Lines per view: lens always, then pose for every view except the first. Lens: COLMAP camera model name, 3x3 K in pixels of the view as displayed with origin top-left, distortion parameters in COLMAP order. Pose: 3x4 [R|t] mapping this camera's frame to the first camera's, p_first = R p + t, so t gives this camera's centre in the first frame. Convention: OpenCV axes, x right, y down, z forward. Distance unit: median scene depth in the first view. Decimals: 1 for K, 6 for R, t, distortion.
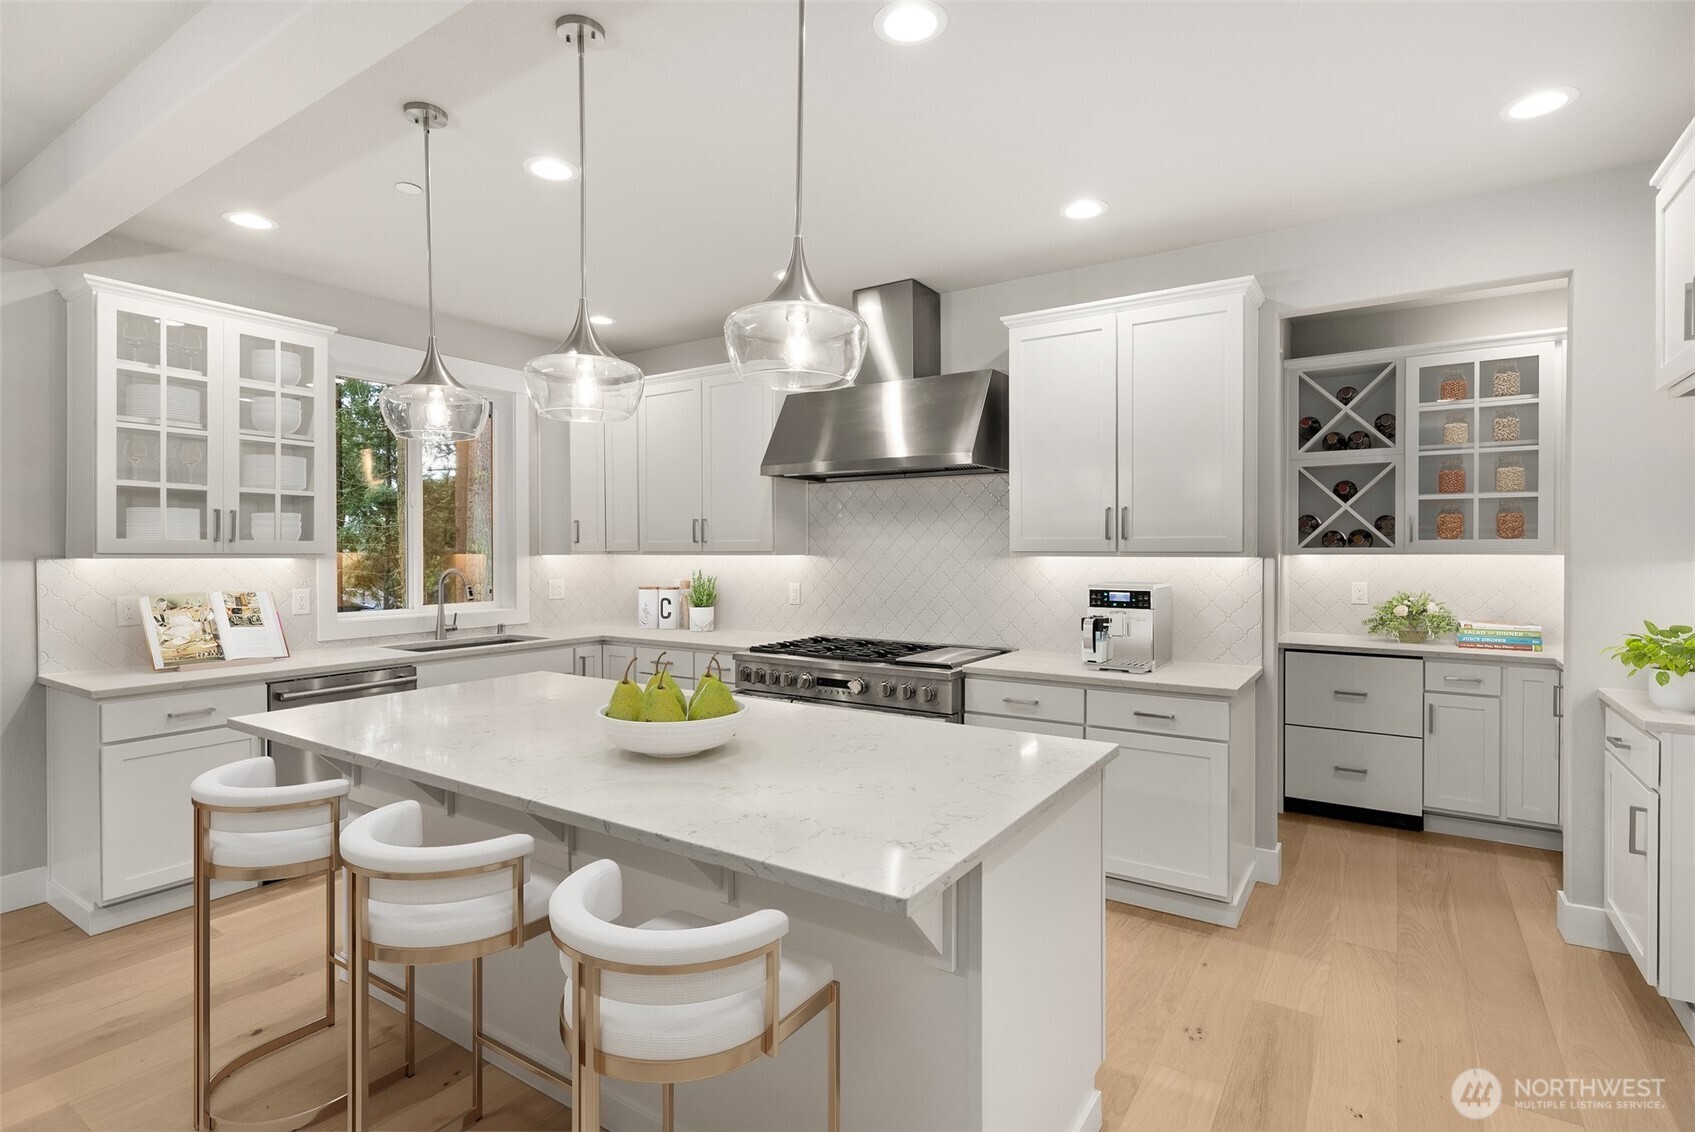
lens RADIAL K [[828.2, 0, 847.5], [0, 828.2, 566.0], [0, 0, 1]] dist [0.019188, -0.008217]
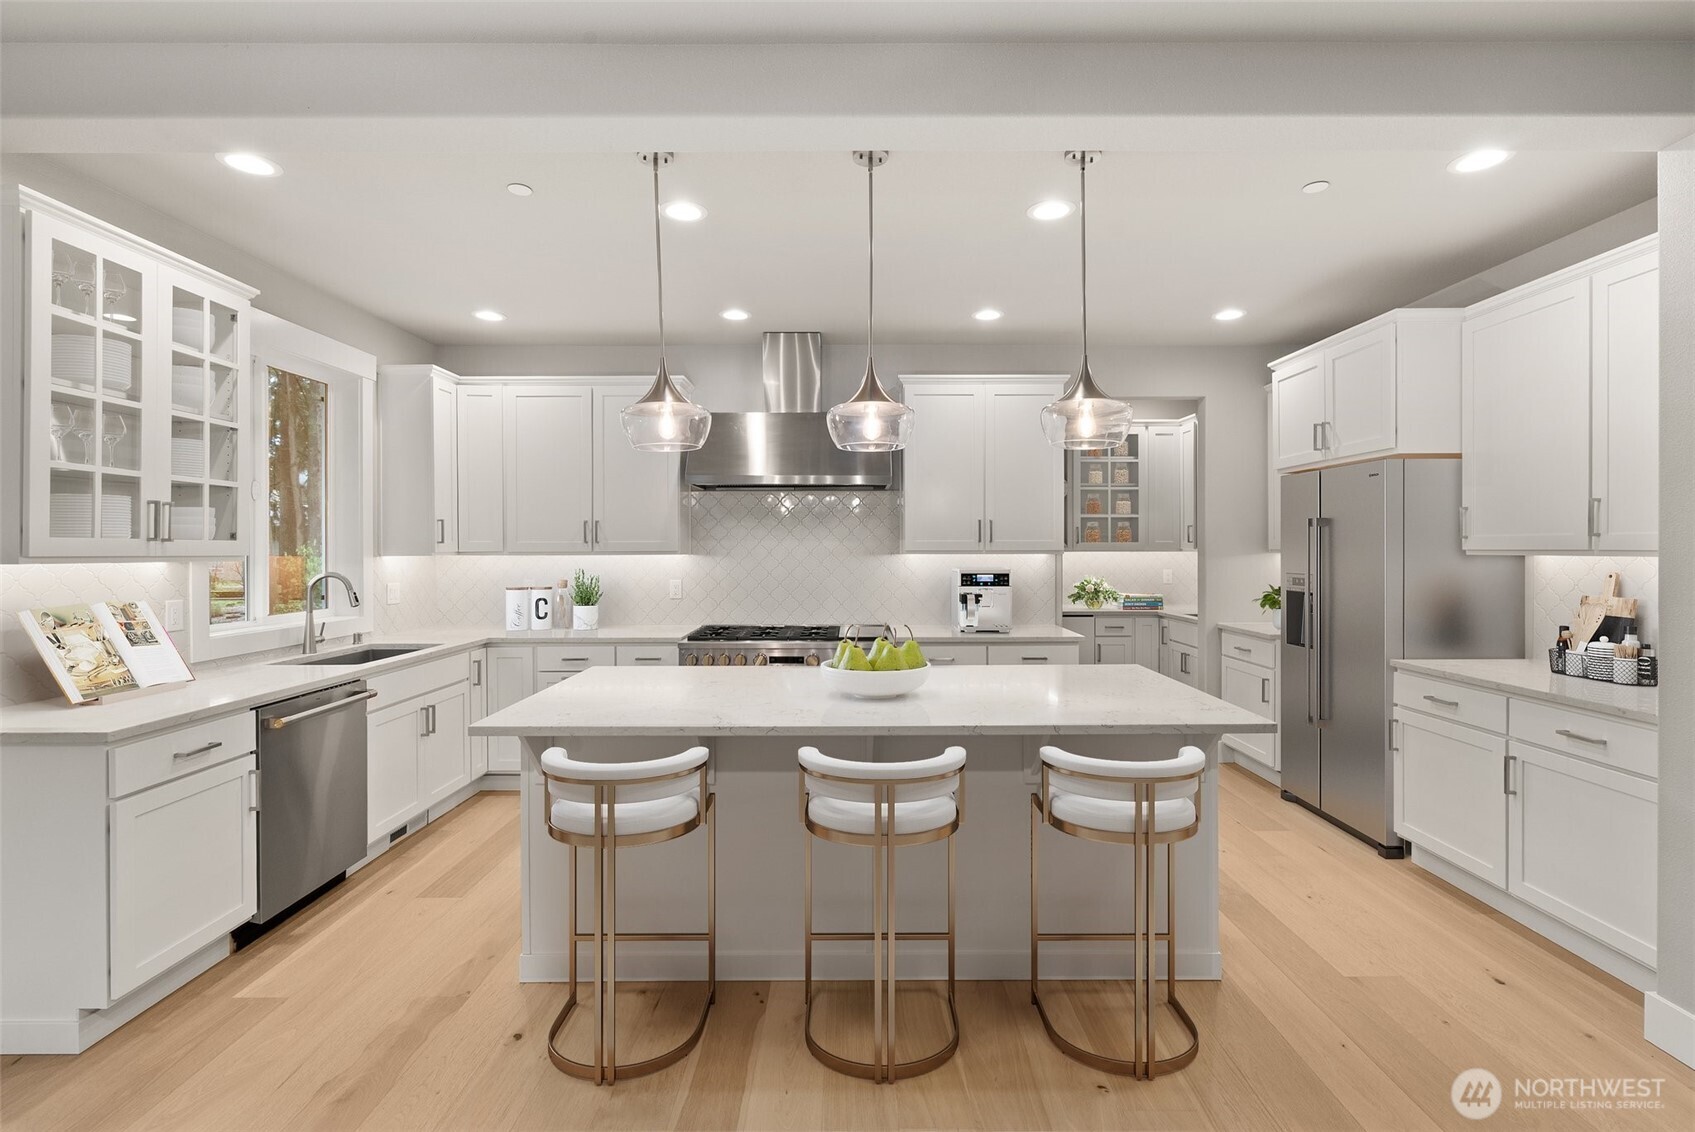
lens RADIAL K [[779.5, 0, 847.6], [0, 779.5, 542.5], [0, 0, 1]] dist [0.000932, 0.000398]
pose [[0.835285, 0.003189, 0.549808, -0.572095], [0.015405, 0.999455, -0.029200, 0.006281], [-0.549601, 0.032860, 0.834781, 0.002150]]
